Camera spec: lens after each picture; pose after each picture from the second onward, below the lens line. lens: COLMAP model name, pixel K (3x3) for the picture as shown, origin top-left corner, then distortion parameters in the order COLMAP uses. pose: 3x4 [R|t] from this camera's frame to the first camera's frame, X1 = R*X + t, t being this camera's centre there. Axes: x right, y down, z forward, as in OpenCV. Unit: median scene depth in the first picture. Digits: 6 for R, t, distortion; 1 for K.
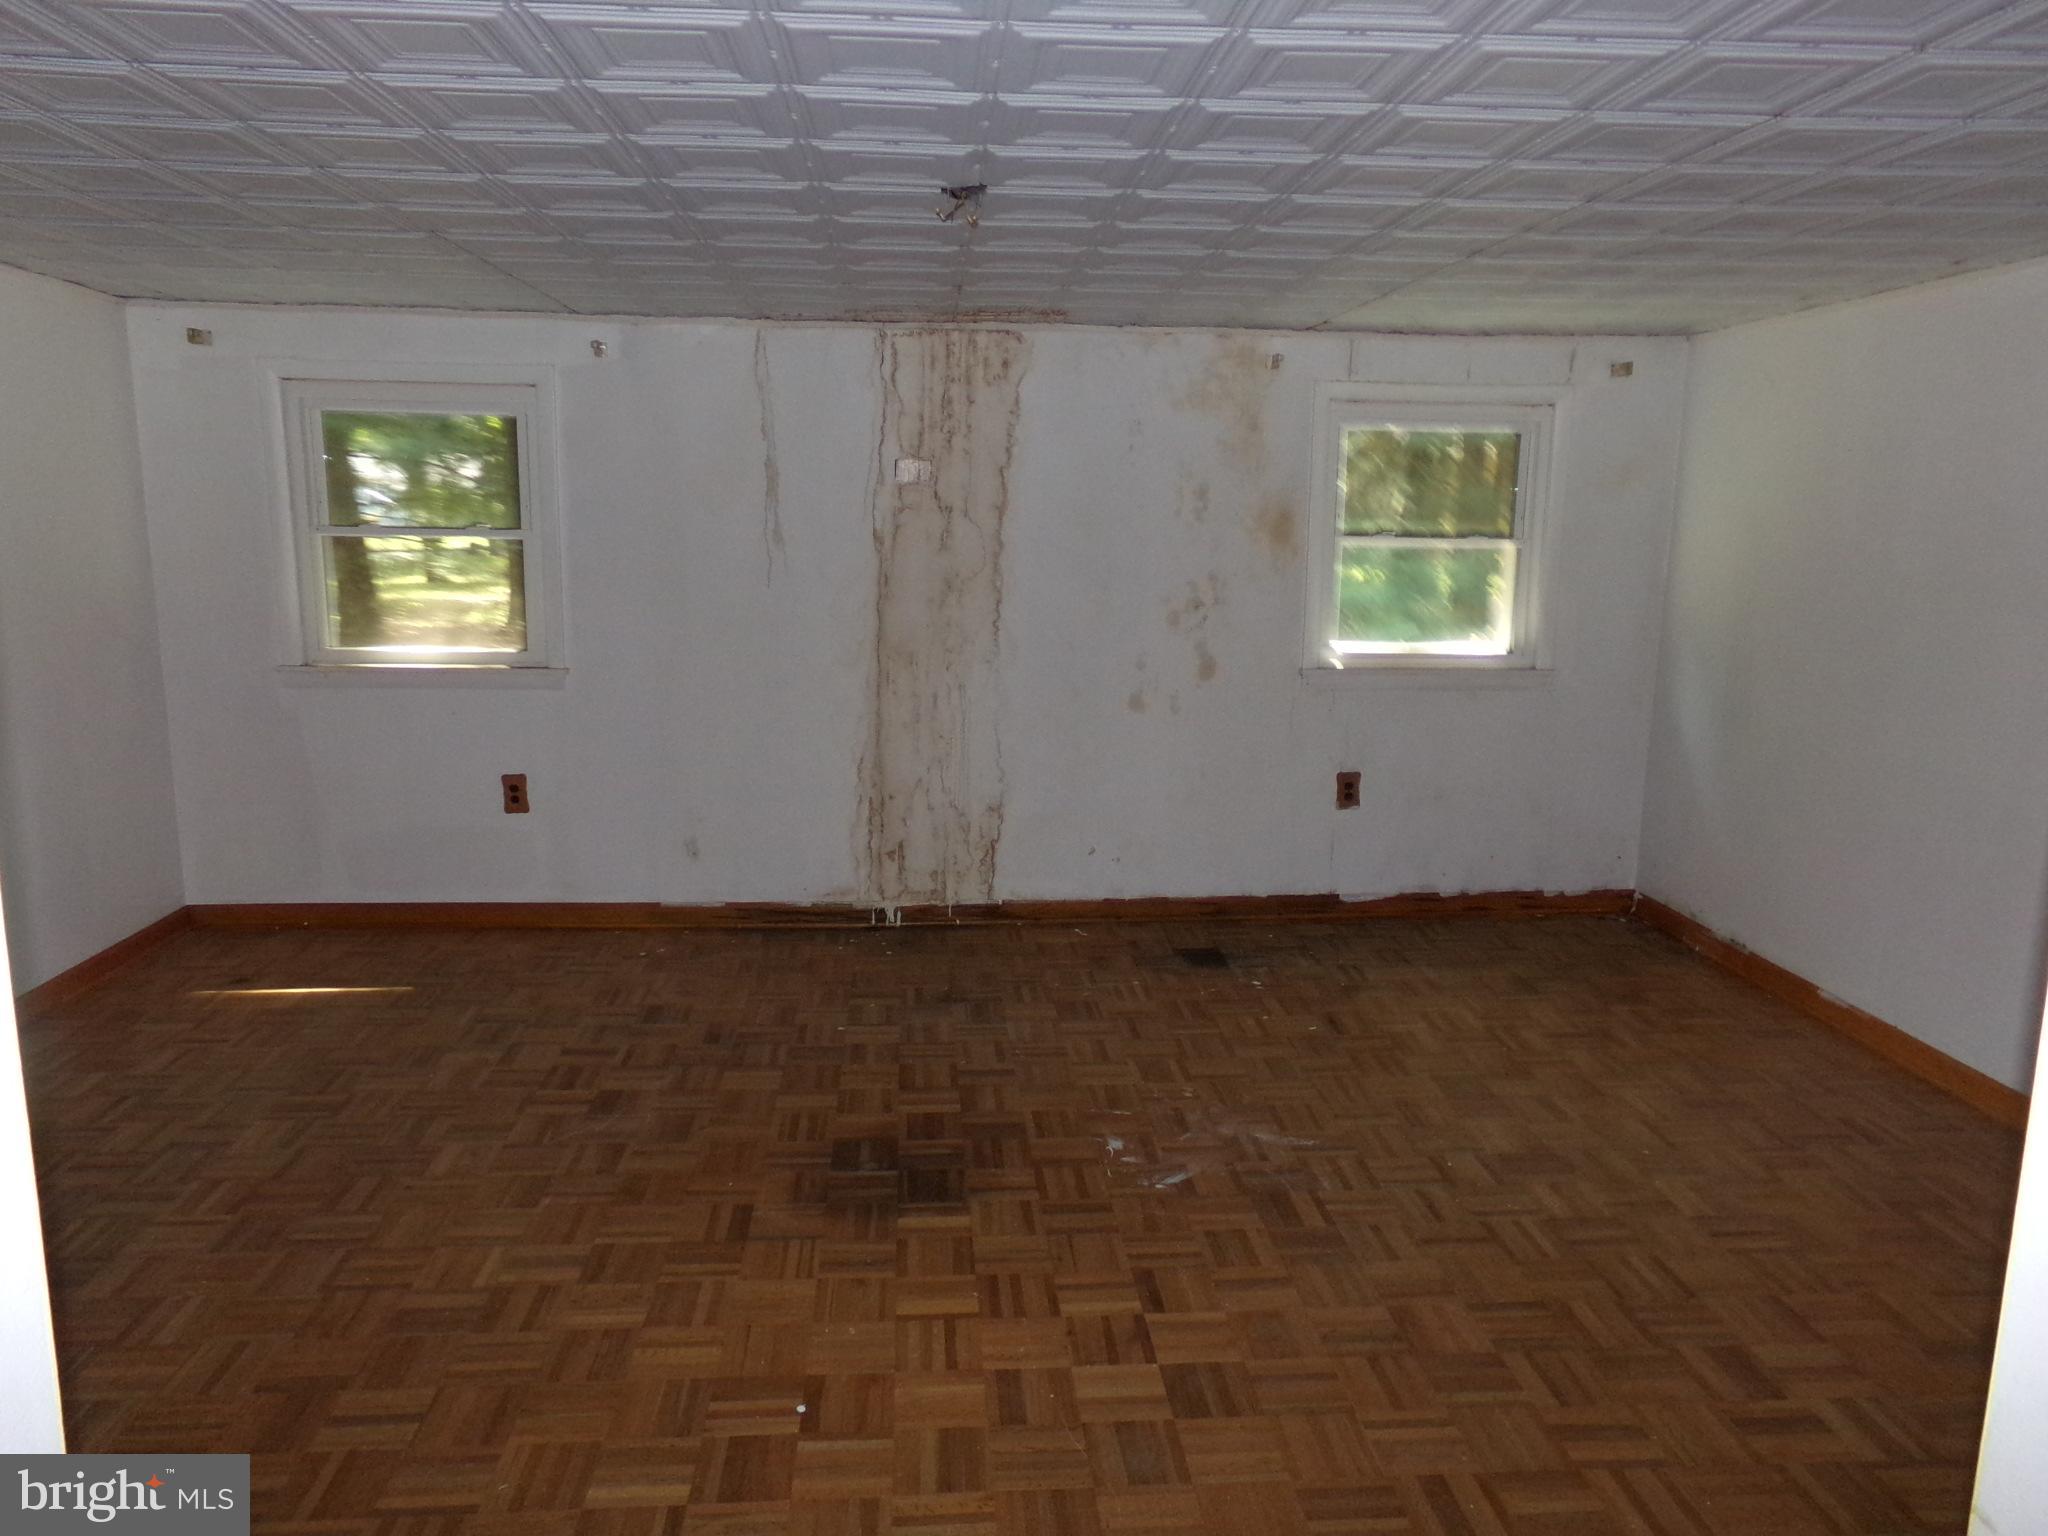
lens RADIAL K [[1418.9, 0, 1024.0], [0, 1418.9, 768.0], [0, 0, 1]] dist [-0.148733, 0.234621]
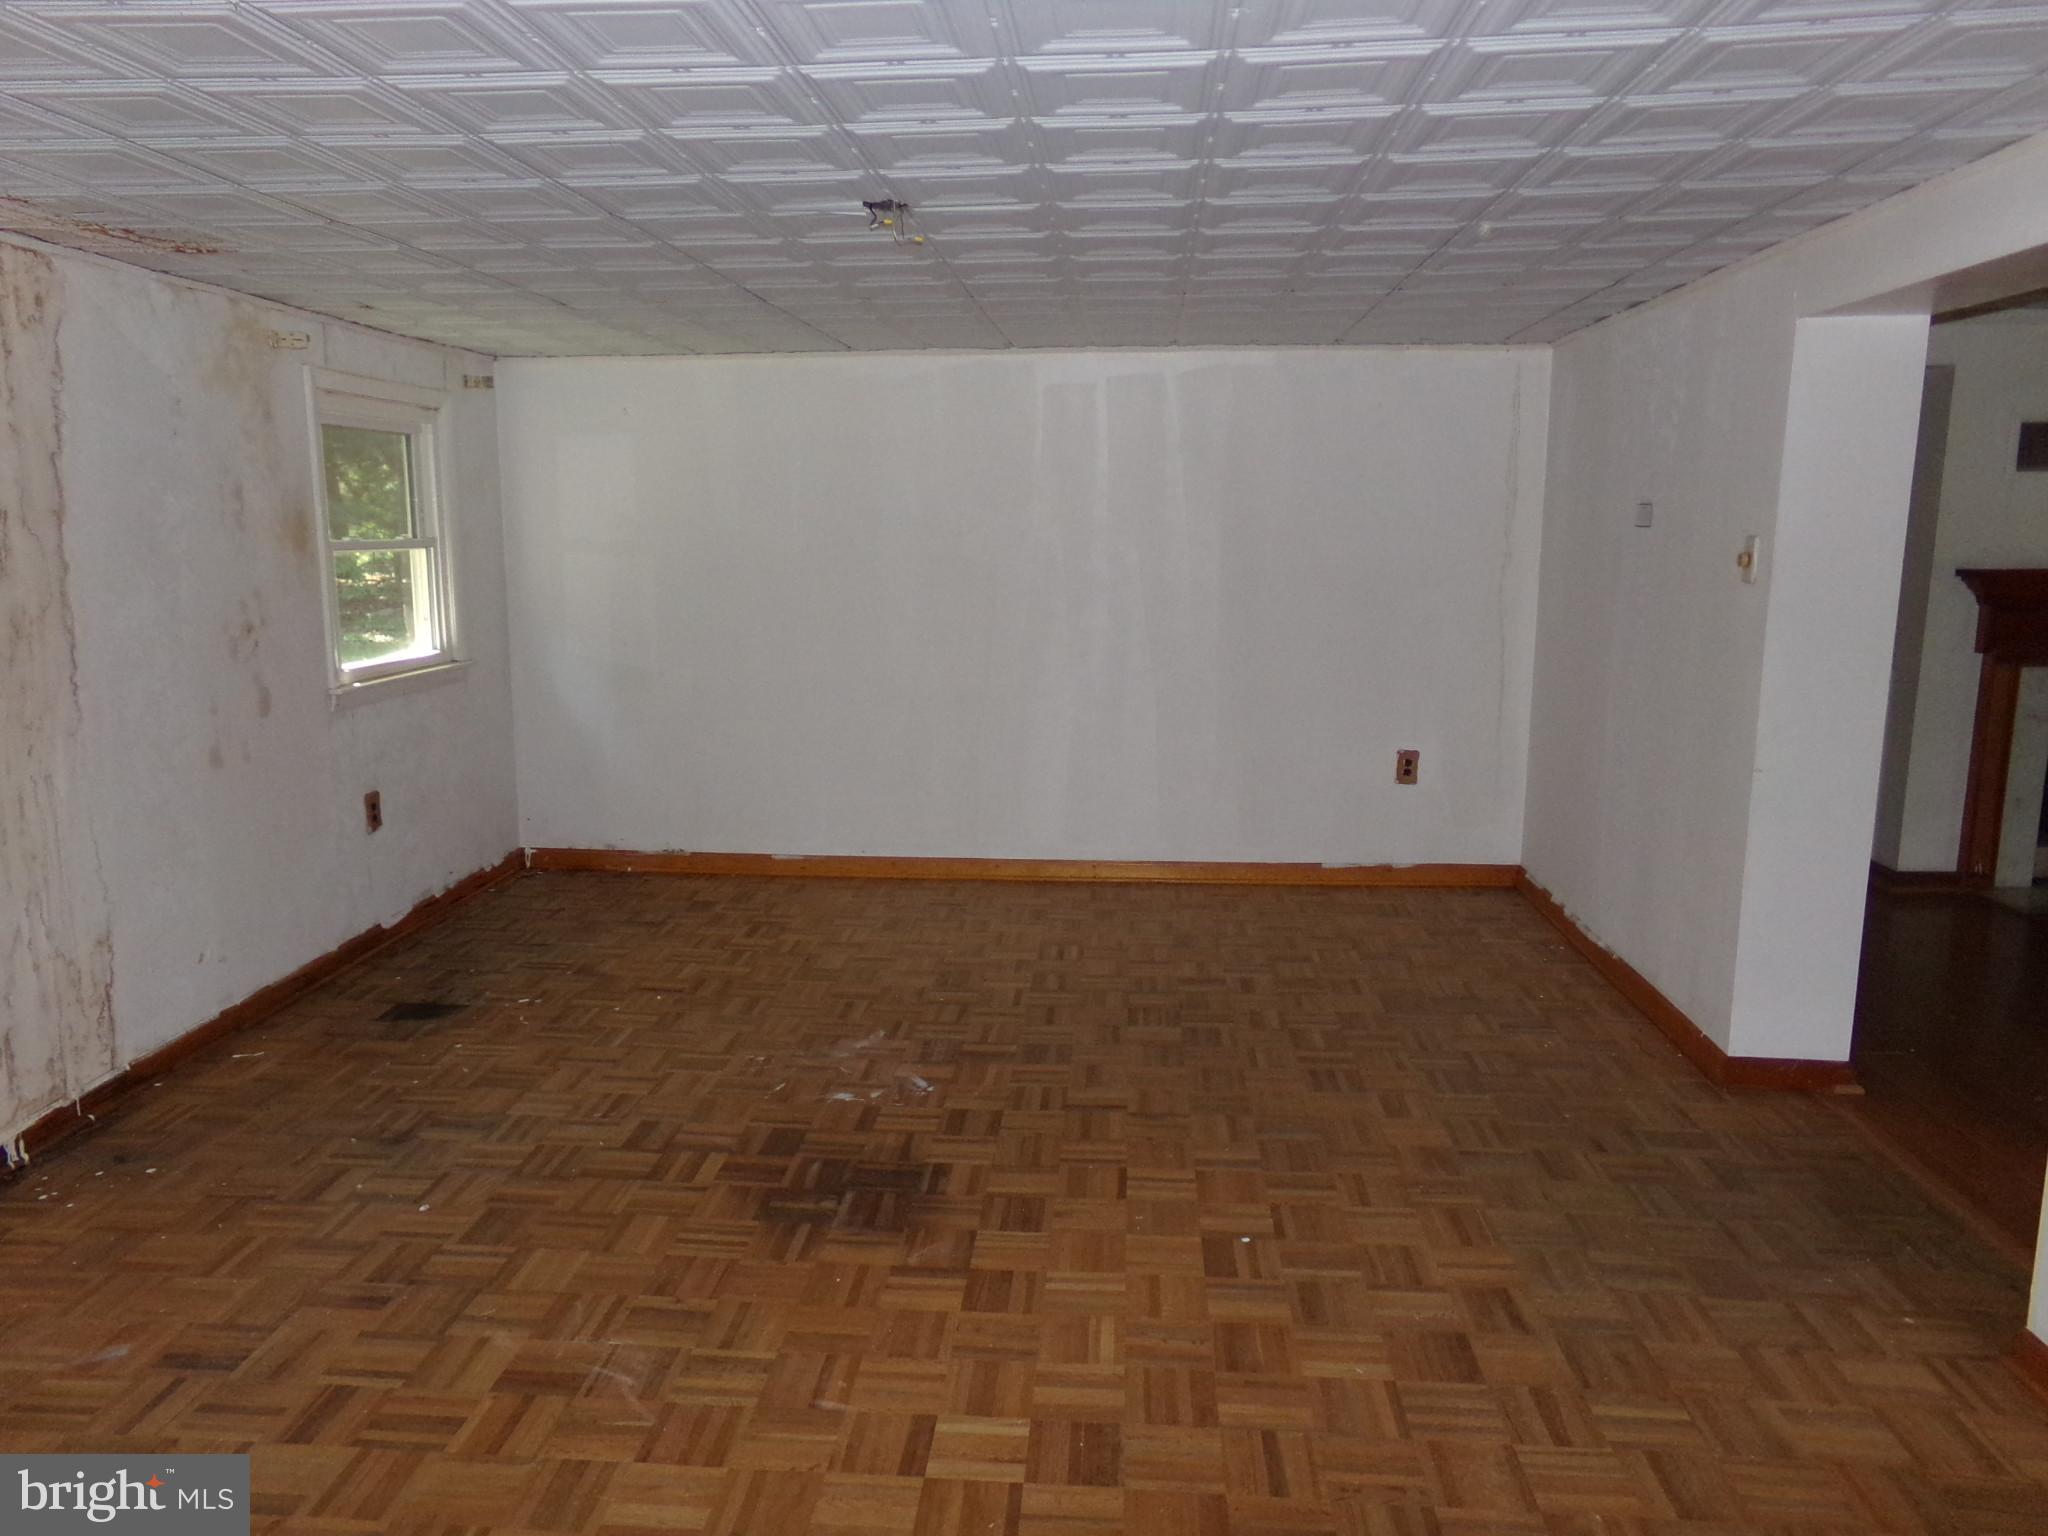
lens RADIAL K [[1381.9, 0, 1024.0], [0, 1381.9, 768.0], [0, 0, 1]] dist [-0.013251, 0.002320]
pose [[0.145676, -0.181981, 0.972451, -0.638404], [0.176186, 0.971997, 0.155503, -0.085221], [-0.973518, 0.148679, 0.173659, 0.449165]]
